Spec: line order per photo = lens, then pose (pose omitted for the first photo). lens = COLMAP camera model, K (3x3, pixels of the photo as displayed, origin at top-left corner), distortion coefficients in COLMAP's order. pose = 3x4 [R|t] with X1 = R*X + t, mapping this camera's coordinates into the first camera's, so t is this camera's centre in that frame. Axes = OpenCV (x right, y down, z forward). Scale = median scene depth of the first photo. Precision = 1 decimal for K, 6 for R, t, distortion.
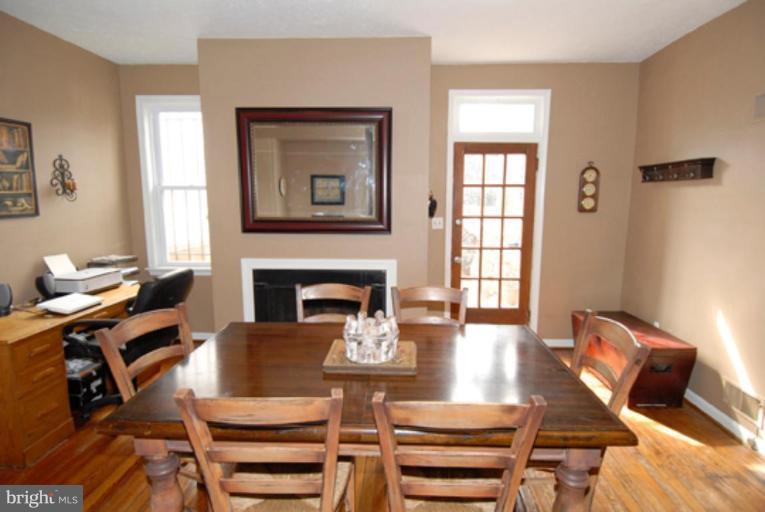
lens RADIAL K [[386.3, 0, 391.8], [0, 386.3, 253.1], [0, 0, 1]] dist [0.065462, -0.054809]
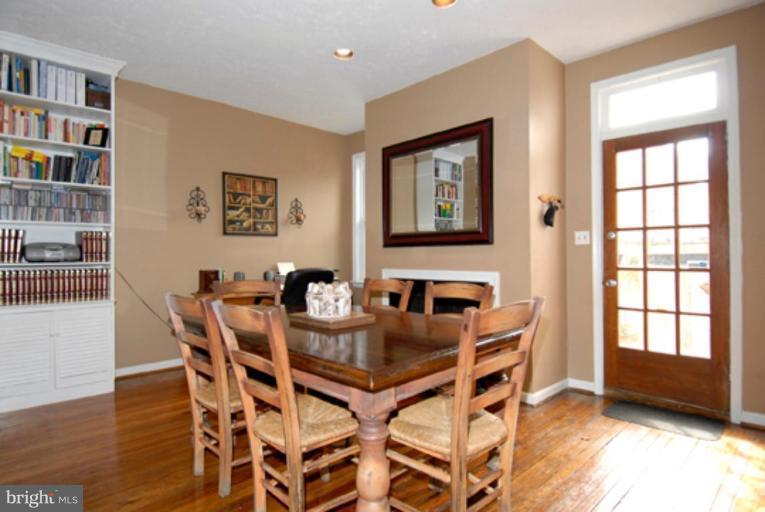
lens RADIAL K [[415.7, 0, 405.6], [0, 415.7, 256.2], [0, 0, 1]] dist [0.075233, -0.074457]
pose [[0.746624, -0.011599, -0.665145, 0.512019], [-0.079933, 0.991040, -0.107007, 0.104568], [0.660426, 0.133061, 0.739007, 0.097416]]
